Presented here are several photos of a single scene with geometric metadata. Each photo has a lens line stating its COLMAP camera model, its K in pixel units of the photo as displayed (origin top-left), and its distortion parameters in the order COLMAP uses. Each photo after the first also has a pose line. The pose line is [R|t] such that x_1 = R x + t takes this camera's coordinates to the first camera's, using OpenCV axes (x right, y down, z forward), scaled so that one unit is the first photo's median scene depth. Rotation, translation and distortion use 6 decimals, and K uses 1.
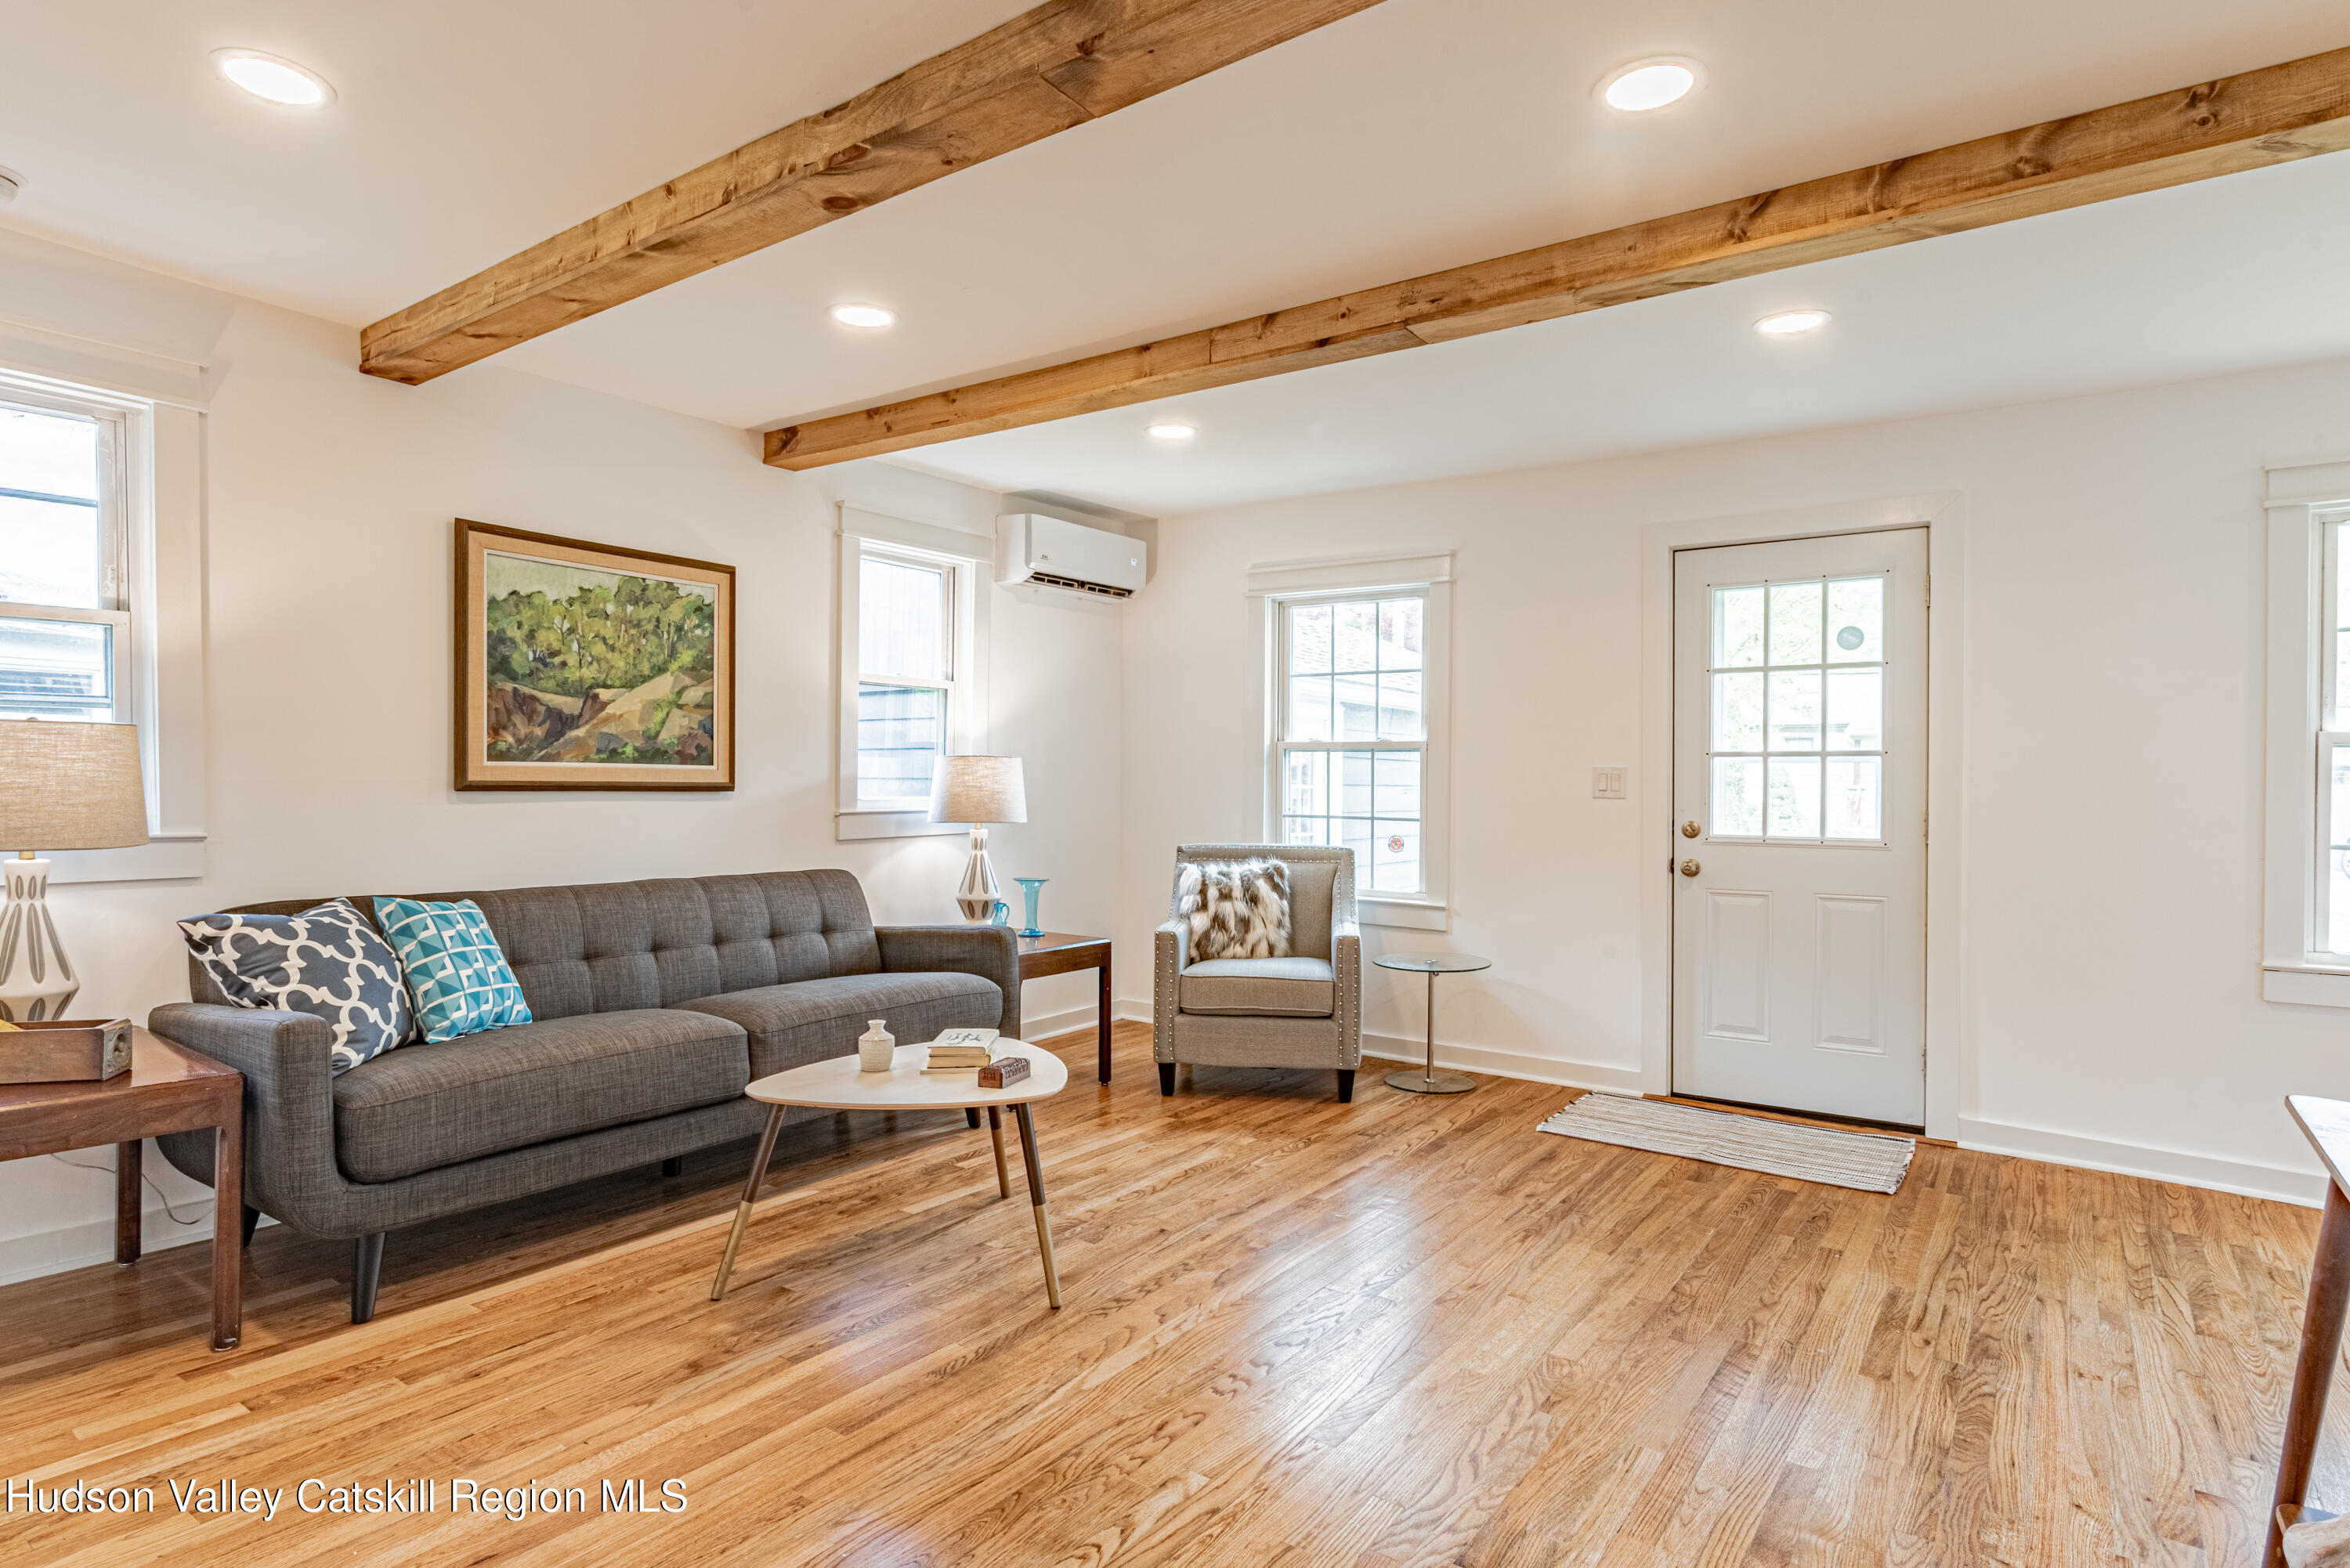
lens RADIAL K [[1219.3, 0, 1161.2], [0, 1219.3, 794.1], [0, 0, 1]] dist [-0.015188, 0.000166]
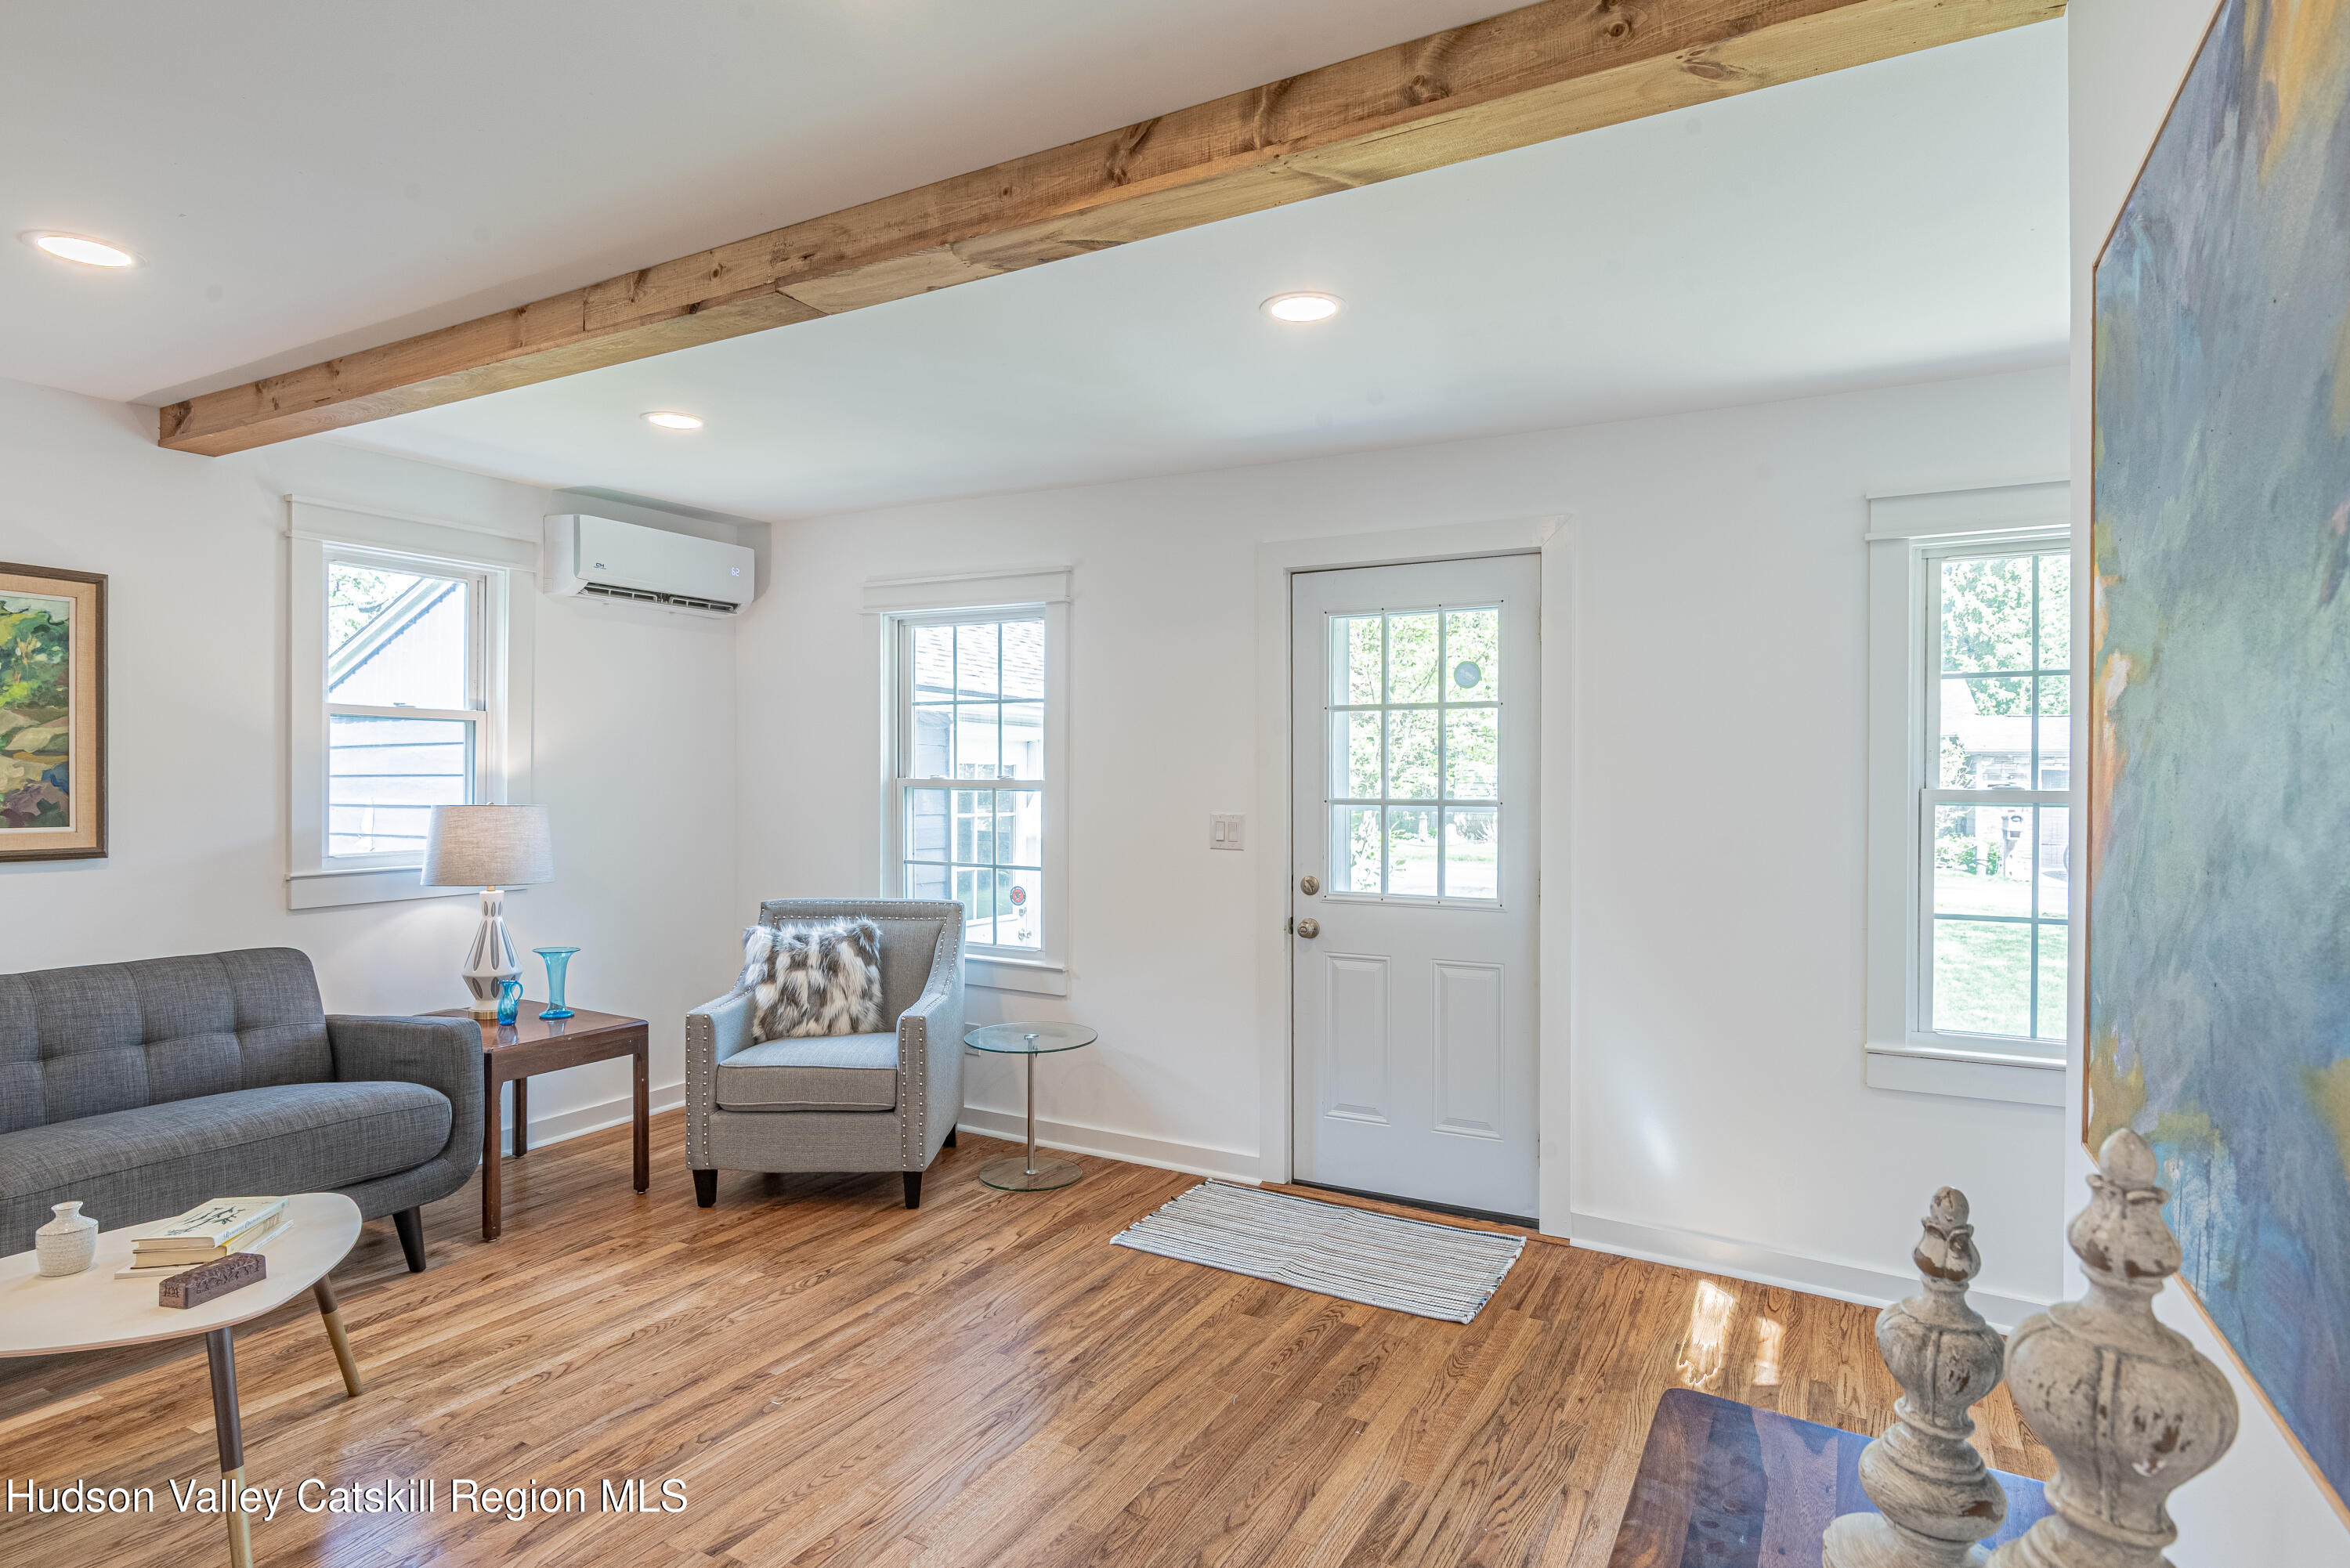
lens RADIAL K [[1219.3, 0, 1156.1], [0, 1219.3, 794.7], [0, 0, 1]] dist [-0.015188, 0.000166]
pose [[0.992558, -0.003766, 0.121715, 0.240755], [0.003542, 0.999992, 0.002058, -0.044236], [-0.121722, -0.001612, 0.992563, 0.142141]]
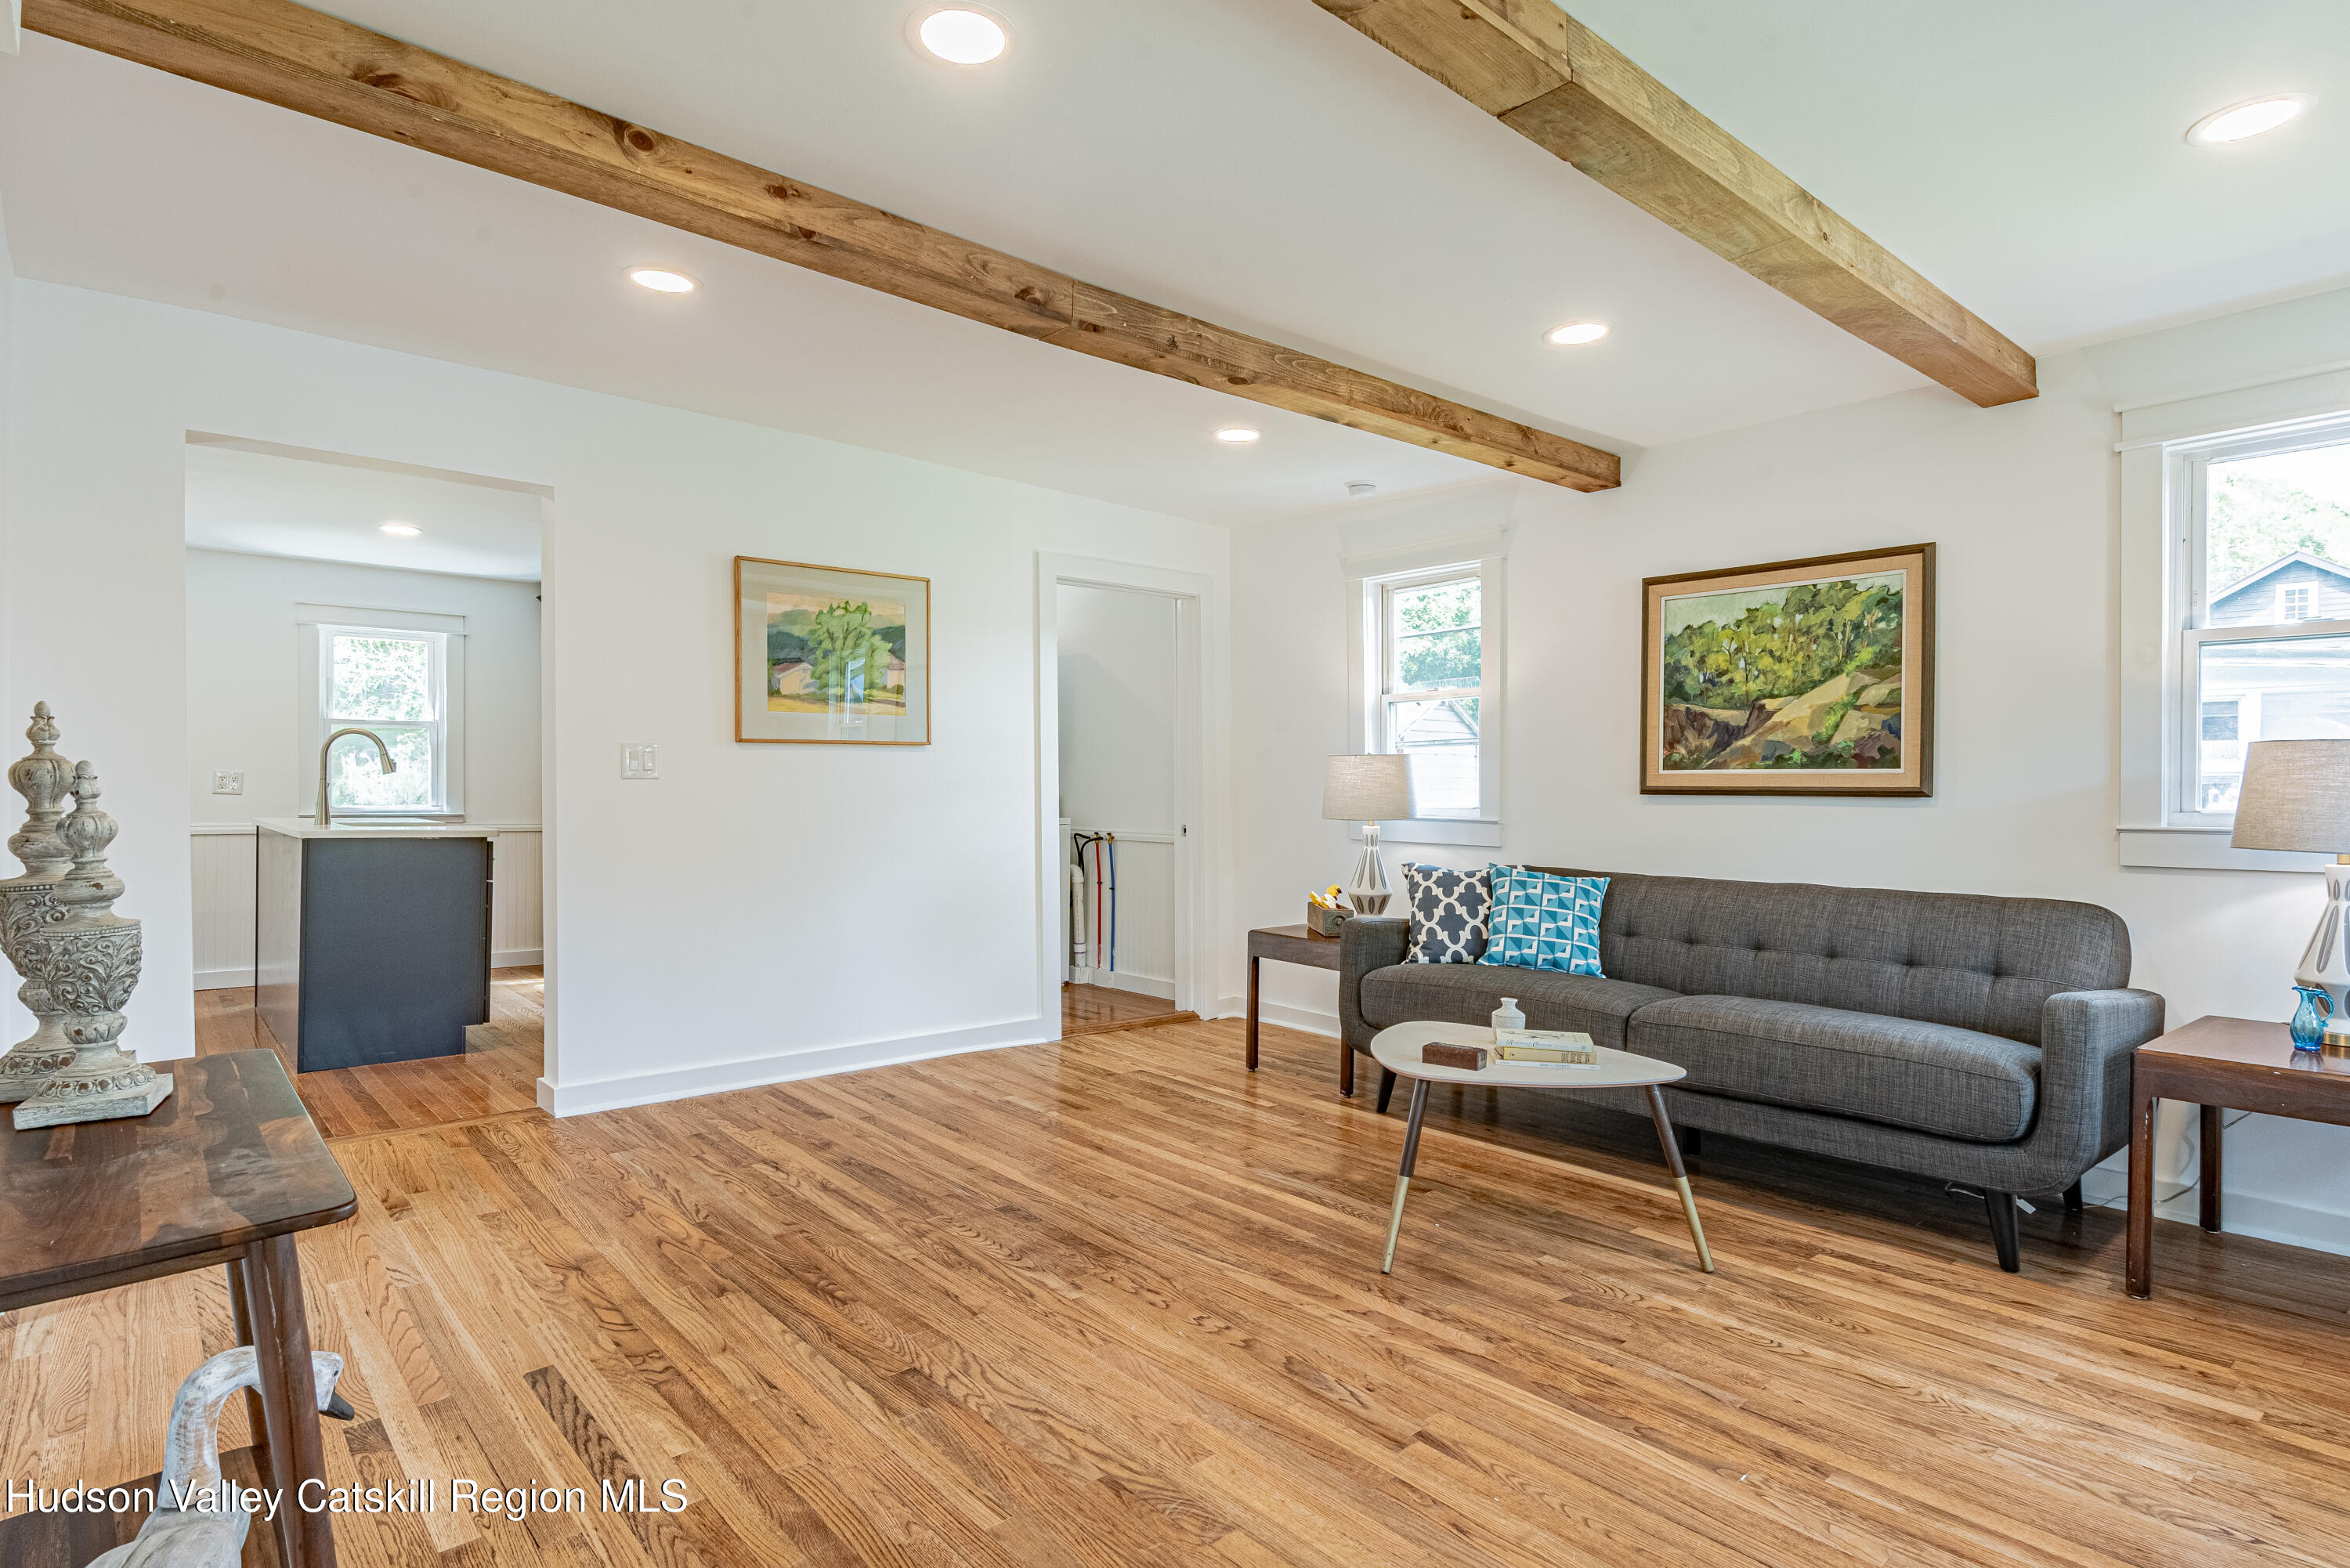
lens RADIAL K [[1219.3, 0, 1179.1], [0, 1219.3, 797.0], [0, 0, 1]] dist [-0.015188, 0.000166]
pose [[-0.214257, -0.007124, -0.976751, 0.642213], [-0.021202, 0.999772, -0.002641, 0.011554], [0.976547, 0.020143, -0.214360, 0.682151]]
